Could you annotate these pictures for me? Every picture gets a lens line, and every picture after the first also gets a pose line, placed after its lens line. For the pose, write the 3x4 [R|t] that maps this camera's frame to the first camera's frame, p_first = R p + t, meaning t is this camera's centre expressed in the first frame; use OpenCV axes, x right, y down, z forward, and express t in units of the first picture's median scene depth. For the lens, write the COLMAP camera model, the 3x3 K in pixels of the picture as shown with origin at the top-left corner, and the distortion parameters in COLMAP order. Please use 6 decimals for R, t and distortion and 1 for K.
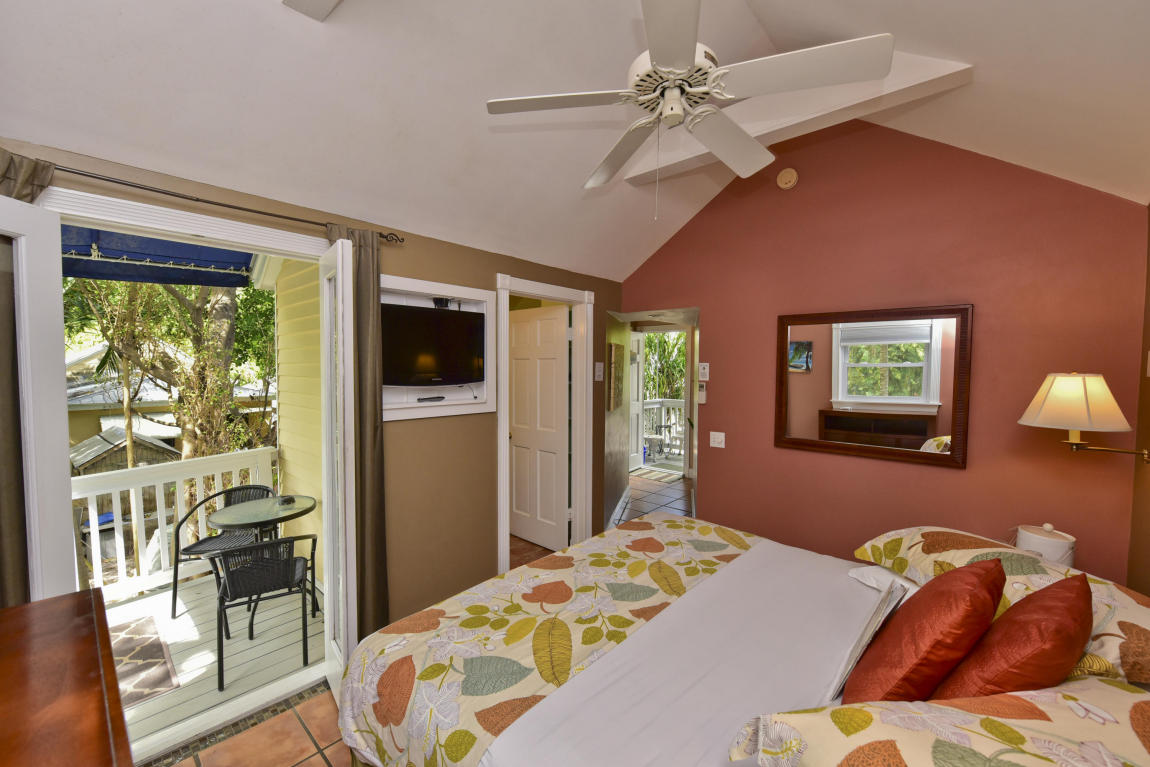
lens RADIAL K [[455.9, 0, 580.5], [0, 455.9, 385.4], [0, 0, 1]] dist [-0.000106, -0.000015]
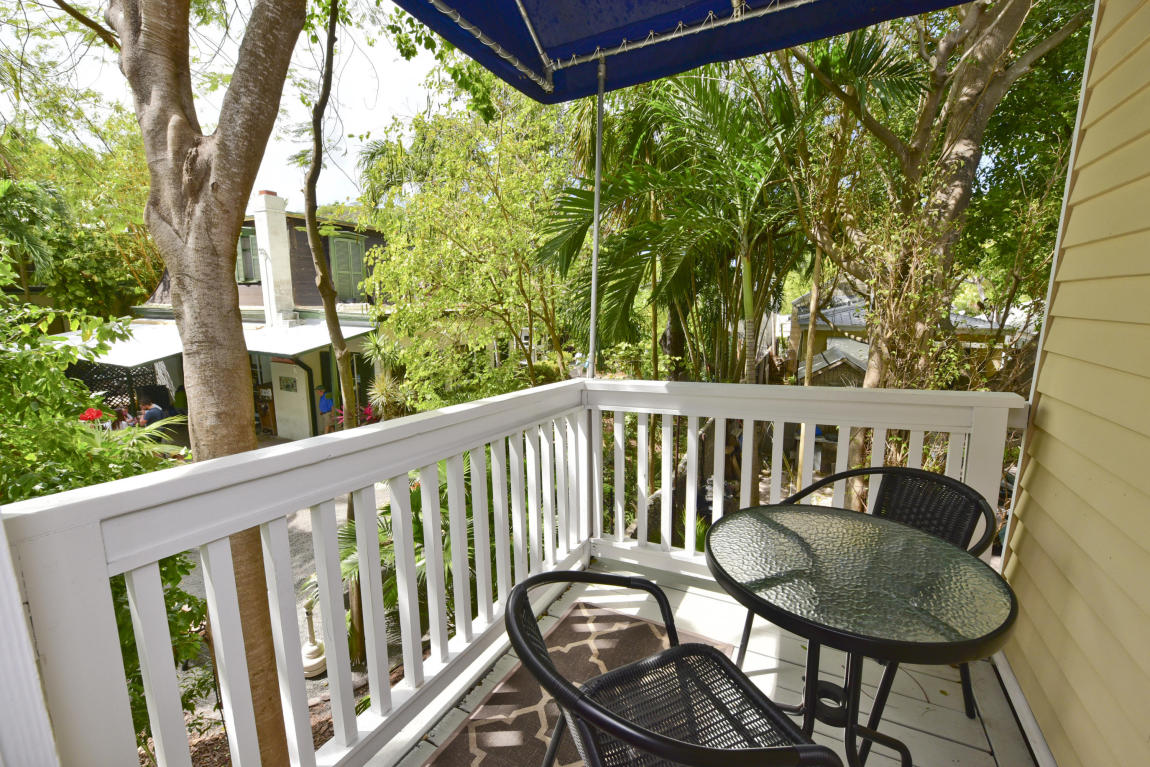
lens RADIAL K [[455.9, 0, 580.5], [0, 455.9, 385.4], [0, 0, 1]] dist [-0.000106, -0.000015]
pose [[0.226823, 0.166379, -0.959619, -0.362381], [-0.027809, 0.986005, 0.164381, 0.067890], [0.973539, -0.010599, 0.228276, 0.509127]]
